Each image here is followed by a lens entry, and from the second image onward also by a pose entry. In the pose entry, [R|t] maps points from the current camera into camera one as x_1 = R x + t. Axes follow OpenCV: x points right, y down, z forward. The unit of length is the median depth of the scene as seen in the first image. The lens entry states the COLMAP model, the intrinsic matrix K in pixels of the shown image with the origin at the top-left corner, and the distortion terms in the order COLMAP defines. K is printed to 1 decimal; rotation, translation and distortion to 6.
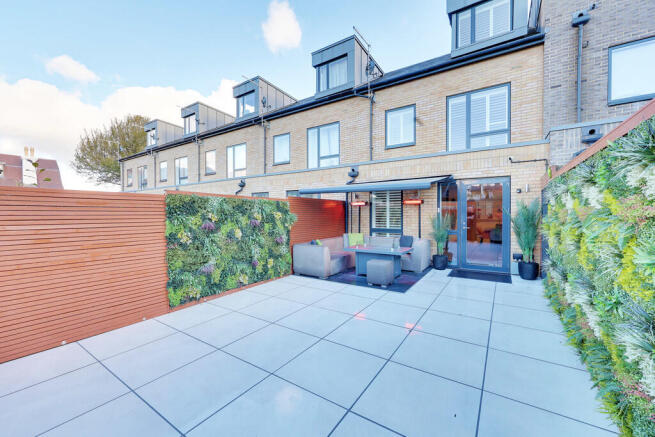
lens RADIAL K [[294.4, 0, 311.2], [0, 294.4, 217.7], [0, 0, 1]] dist [0.001046, -0.000081]
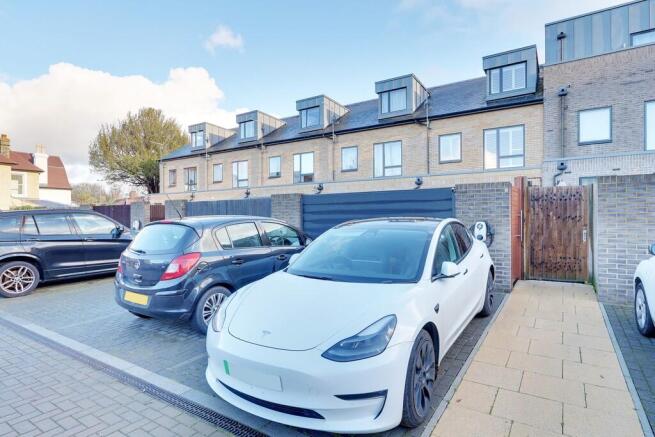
lens RADIAL K [[364.4, 0, 327.5], [0, 364.4, 218.5], [0, 0, 1]] dist [-0.000914, 0.000414]
pose [[0.999528, -0.002626, 0.030601, -0.308731], [0.002868, 0.999965, -0.007885, 0.032790], [-0.030579, 0.007969, 0.999501, -0.650788]]
